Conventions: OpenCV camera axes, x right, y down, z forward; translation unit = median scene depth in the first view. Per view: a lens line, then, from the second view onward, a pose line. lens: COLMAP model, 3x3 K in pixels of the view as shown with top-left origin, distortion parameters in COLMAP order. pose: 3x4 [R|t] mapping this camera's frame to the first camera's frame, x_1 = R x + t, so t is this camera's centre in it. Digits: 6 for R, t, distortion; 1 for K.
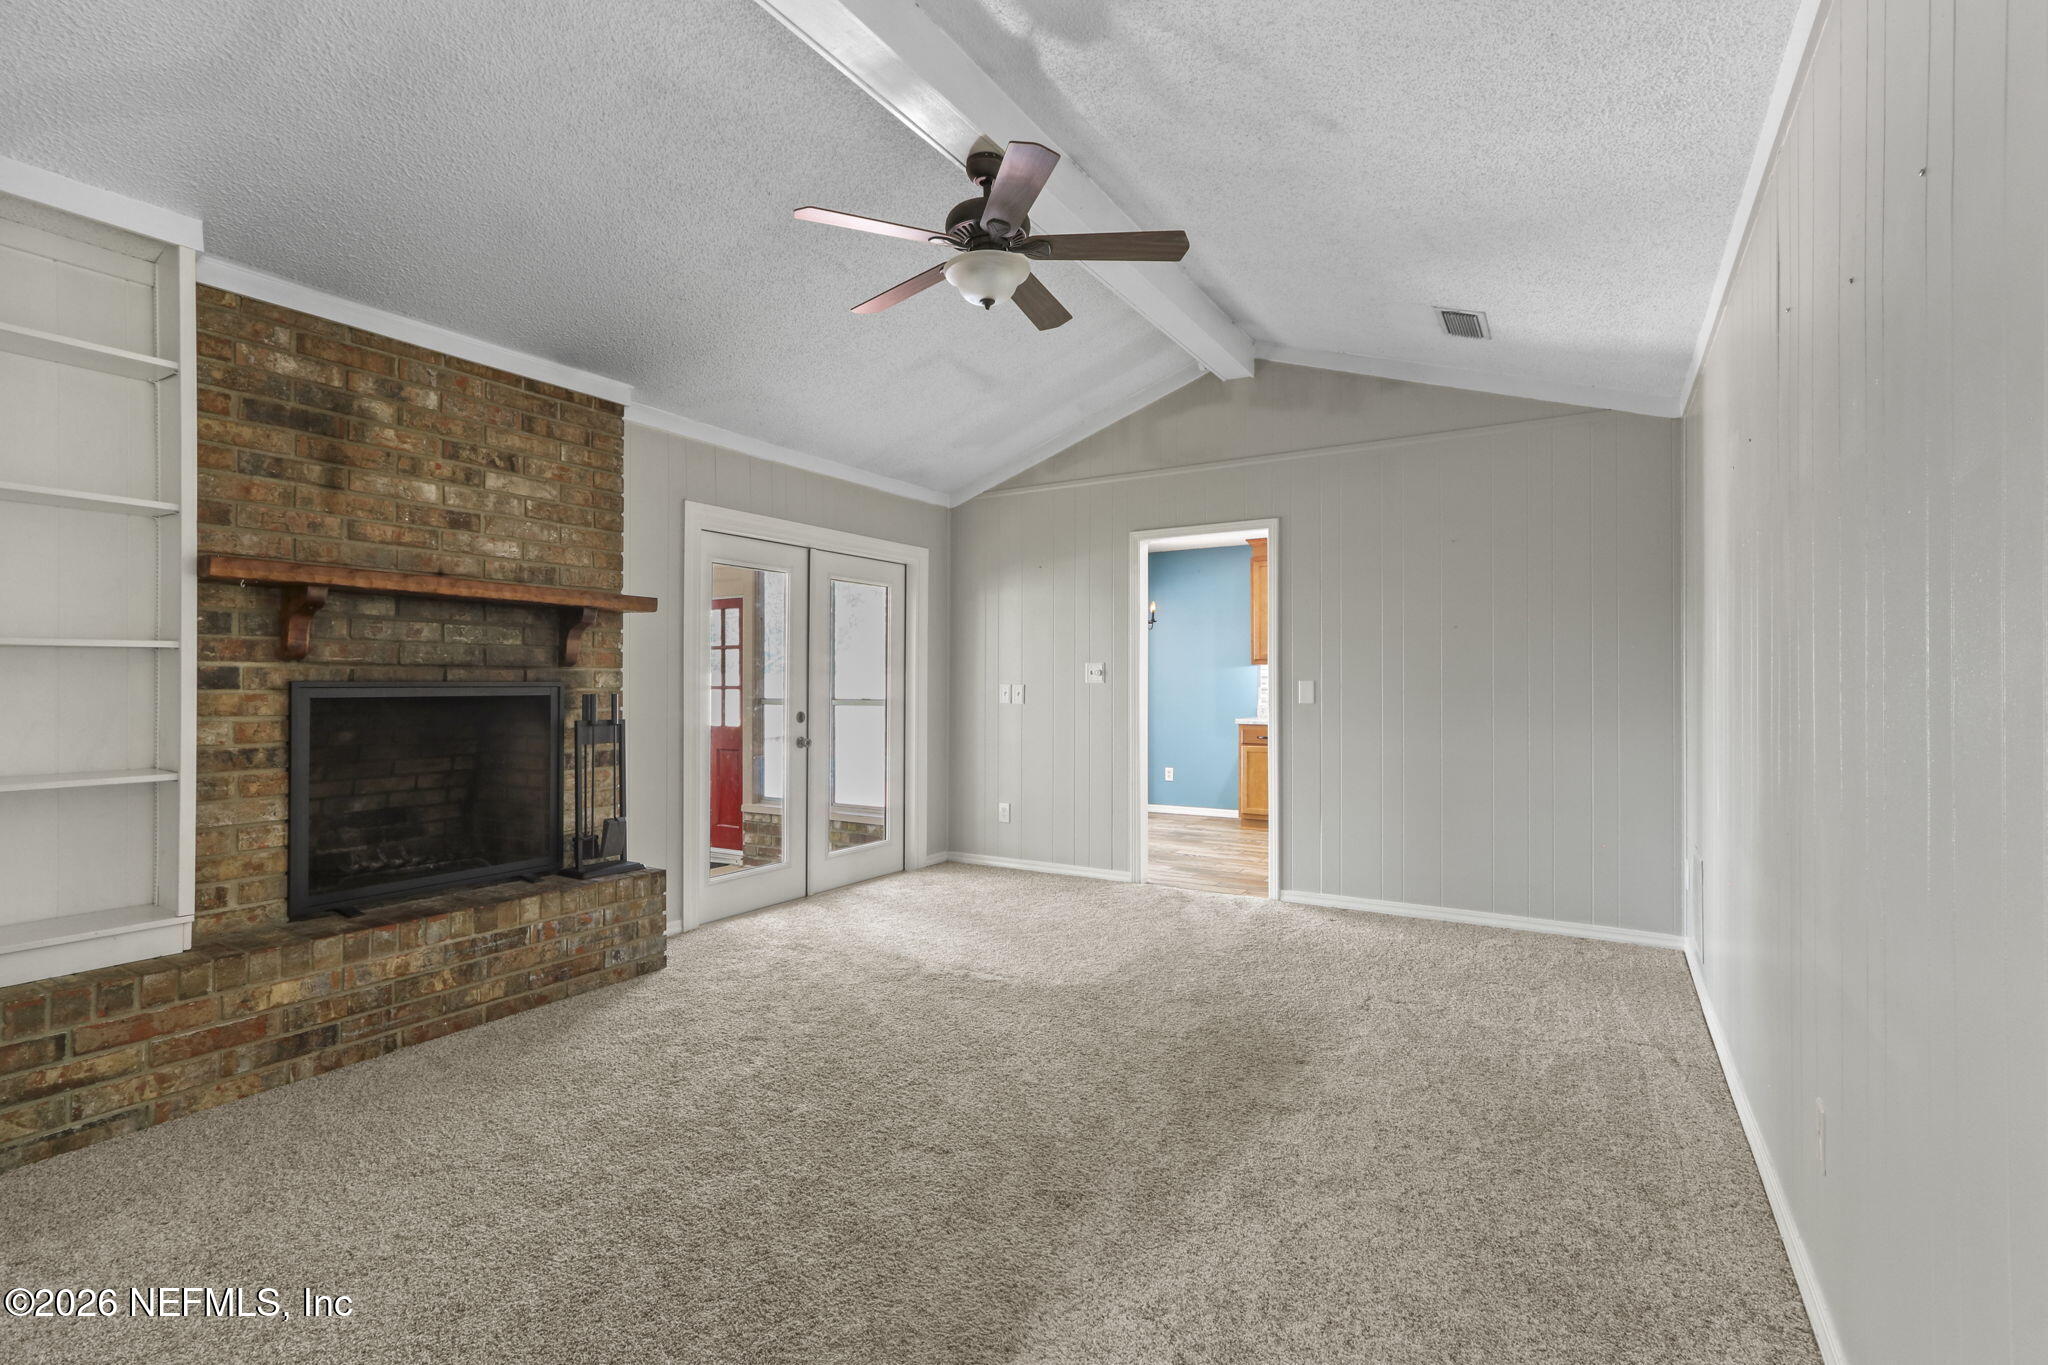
lens RADIAL K [[946.8, 0, 1003.0], [0, 946.8, 680.5], [0, 0, 1]] dist [0.001077, 0.000339]
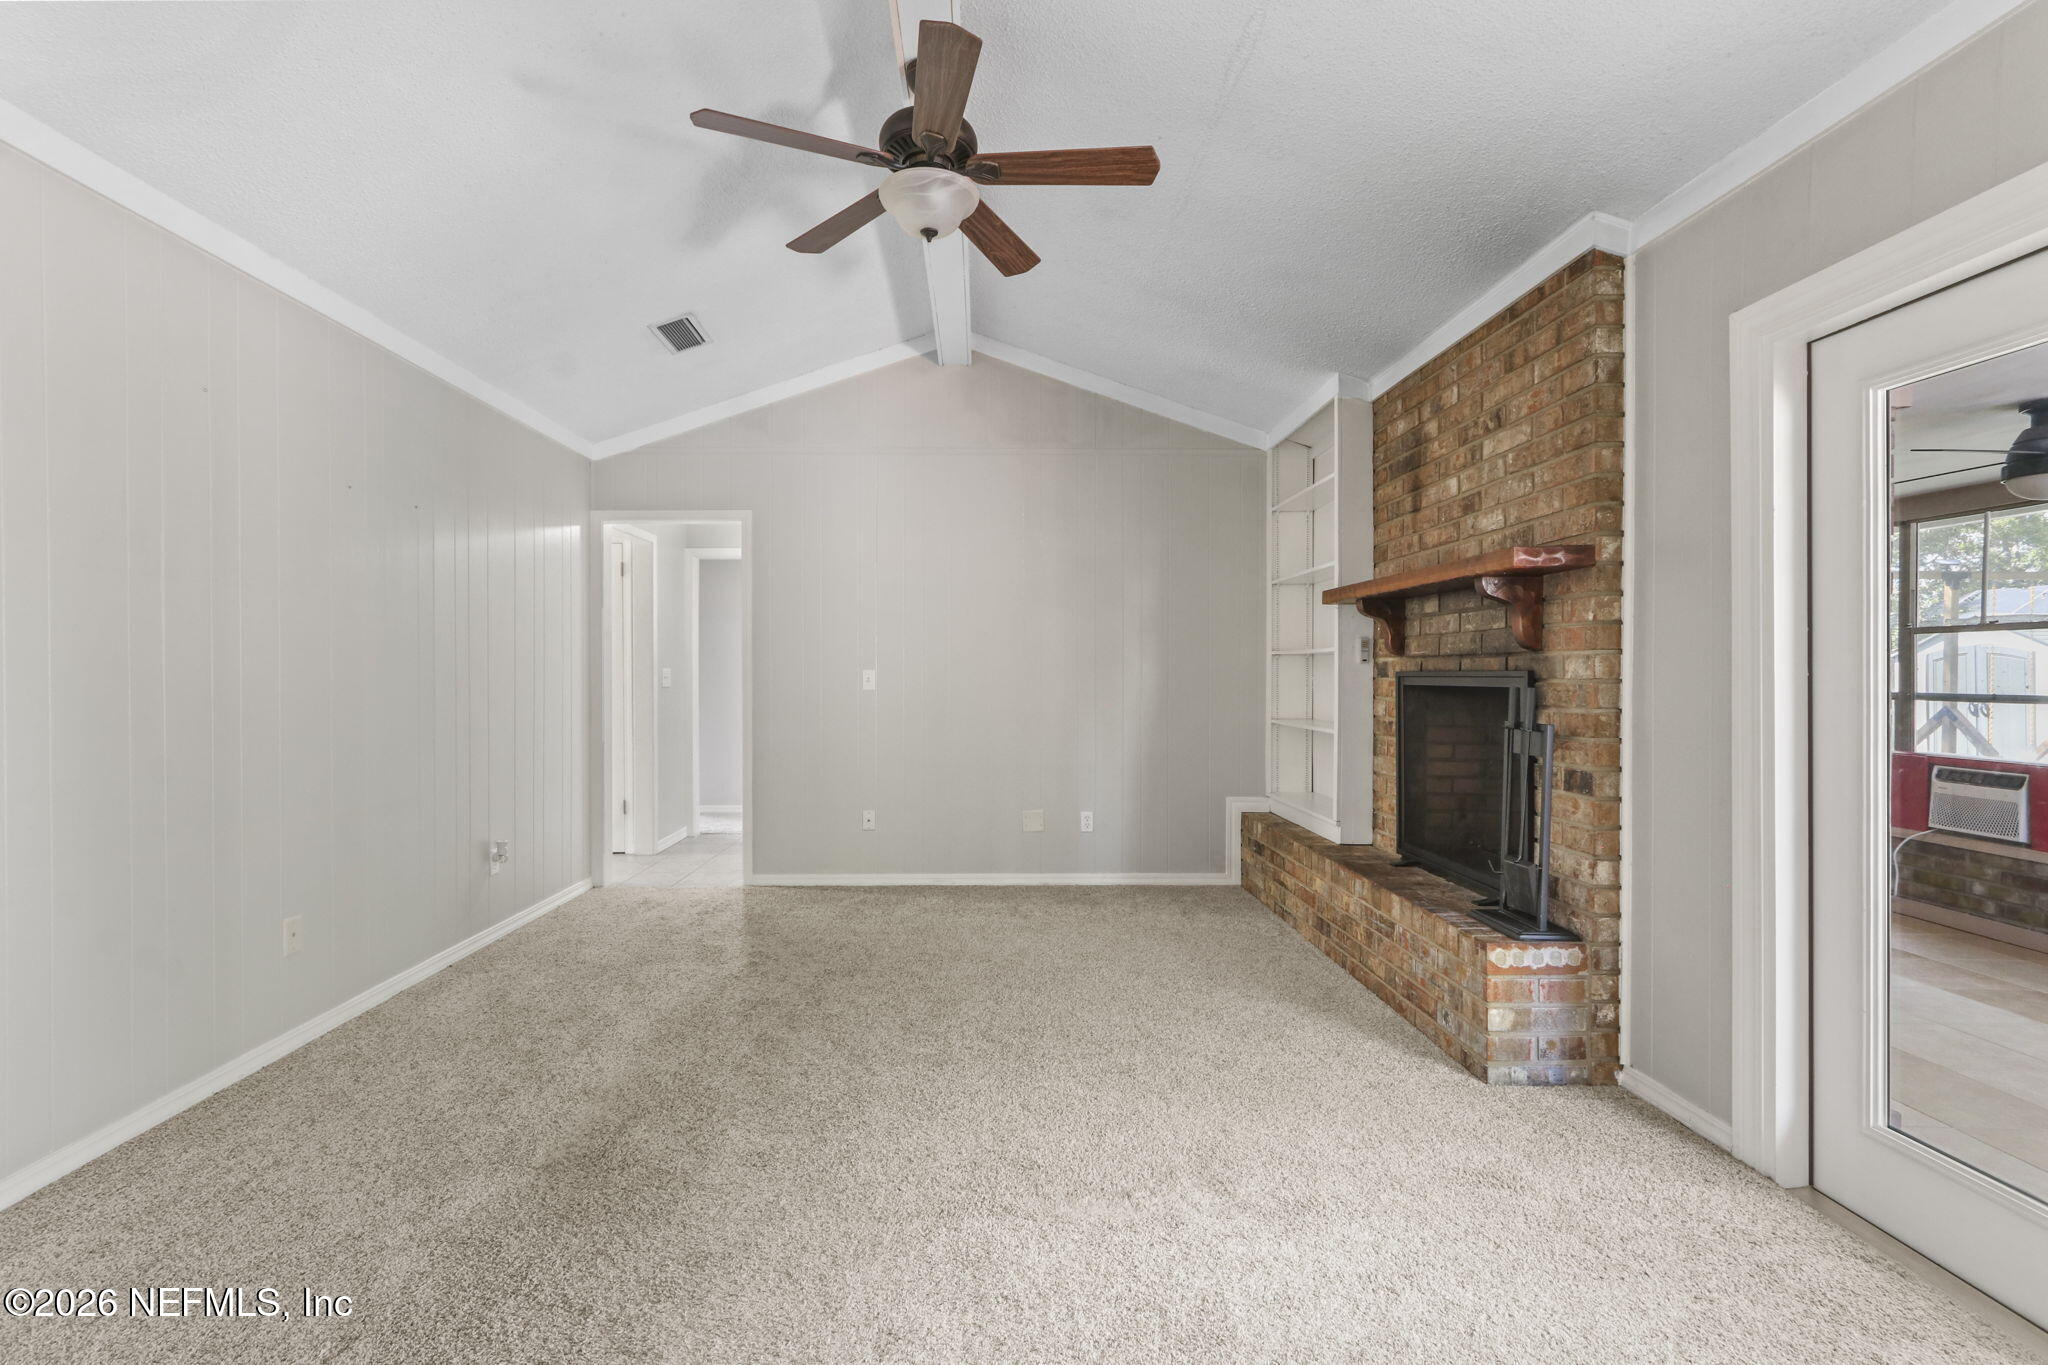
lens RADIAL K [[946.8, 0, 1003.0], [0, 946.8, 680.5], [0, 0, 1]] dist [0.001077, 0.000339]
pose [[-0.838746, 0.006554, -0.544483, 0.329062], [0.005169, 0.999978, 0.004074, 0.003991], [0.544498, 0.000602, -0.838762, 1.451972]]
